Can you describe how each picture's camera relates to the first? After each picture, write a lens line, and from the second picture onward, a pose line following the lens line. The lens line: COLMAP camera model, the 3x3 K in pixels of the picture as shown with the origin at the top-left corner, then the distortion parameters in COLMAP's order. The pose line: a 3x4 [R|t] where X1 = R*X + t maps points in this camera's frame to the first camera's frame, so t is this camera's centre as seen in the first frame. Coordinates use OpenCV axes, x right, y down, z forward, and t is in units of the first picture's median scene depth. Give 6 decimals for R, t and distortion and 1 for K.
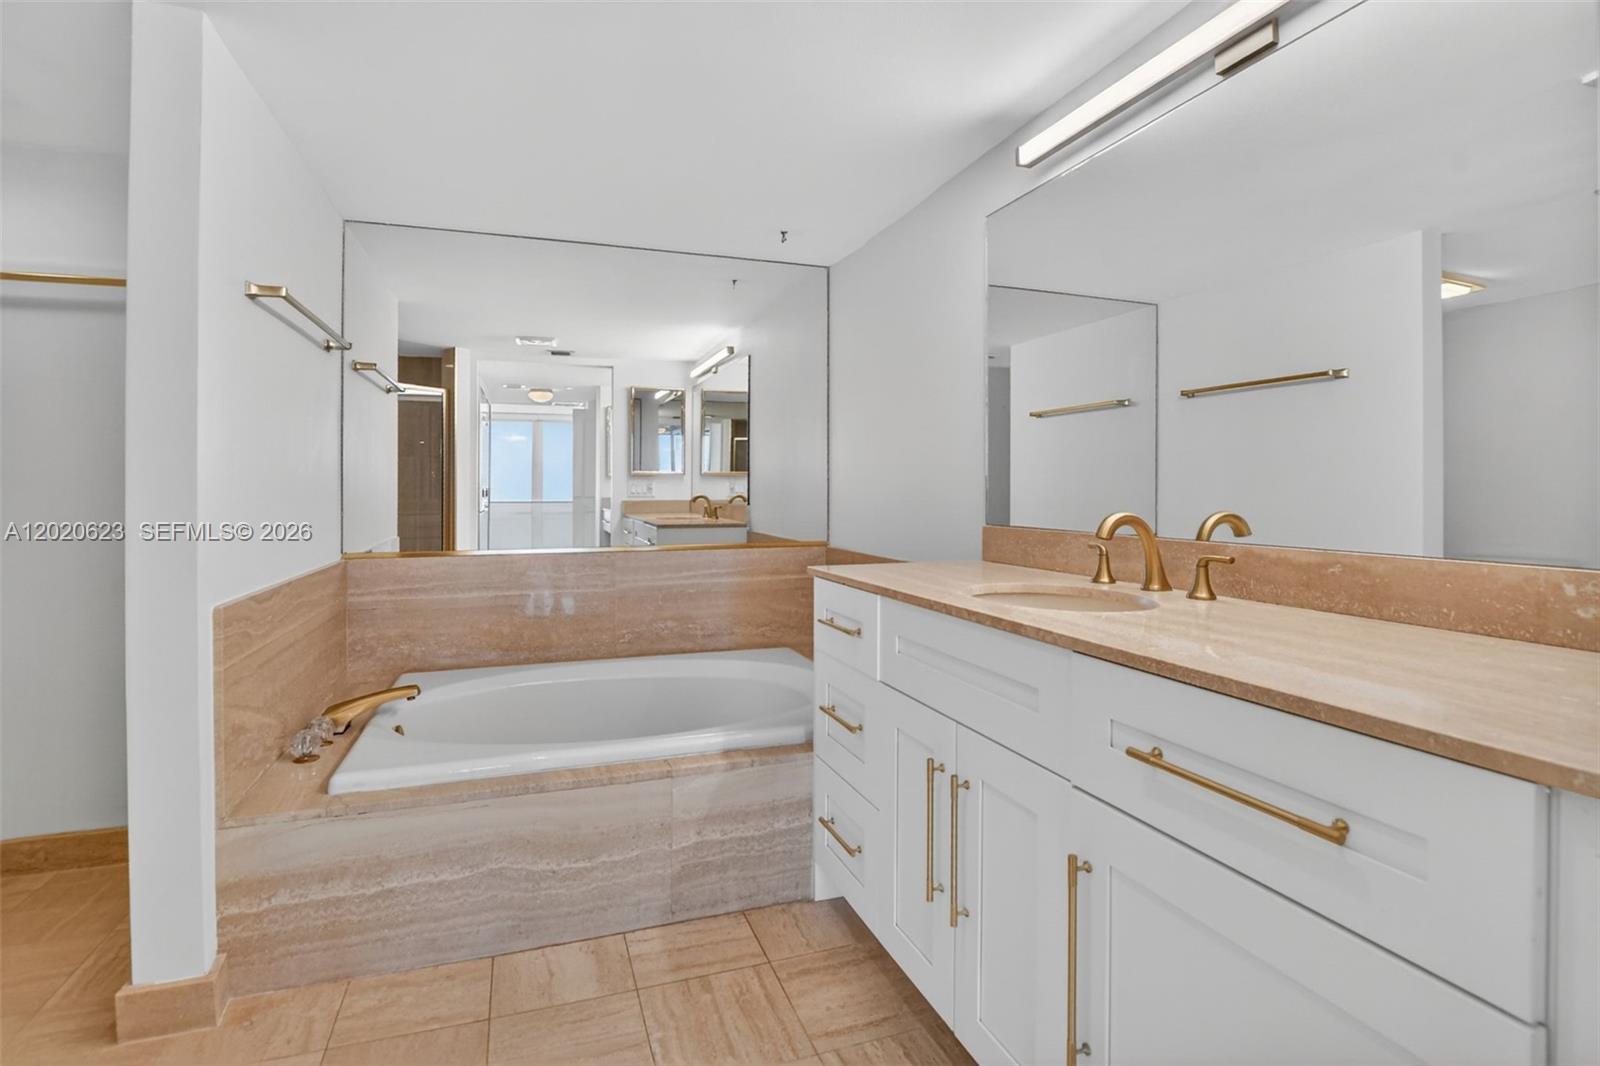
lens RADIAL K [[748.9, 0, 784.9], [0, 748.9, 491.5], [0, 0, 1]] dist [-0.026744, -0.000197]
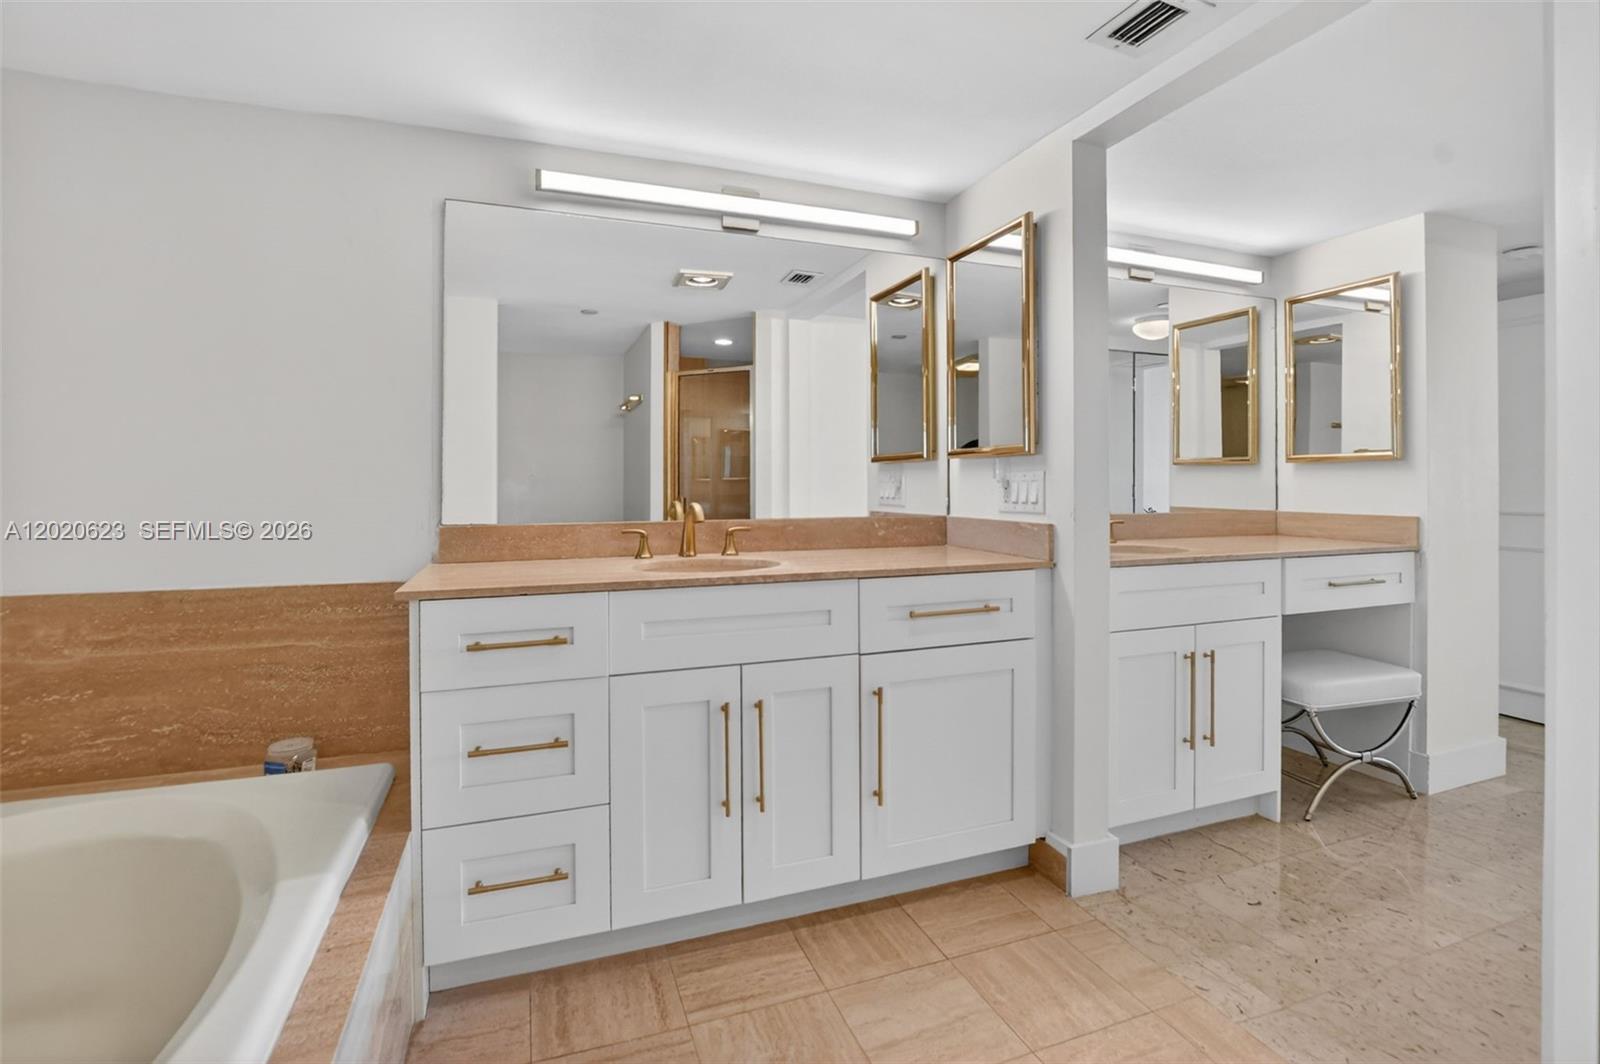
lens RADIAL K [[748.9, 0, 784.9], [0, 748.9, 490.5], [0, 0, 1]] dist [-0.026744, -0.000197]
pose [[-0.024306, 0.000264, 0.999705, -1.000176], [0.005577, 0.999984, -0.000129, 0.006469], [-0.999689, 0.005572, -0.024307, 0.881024]]
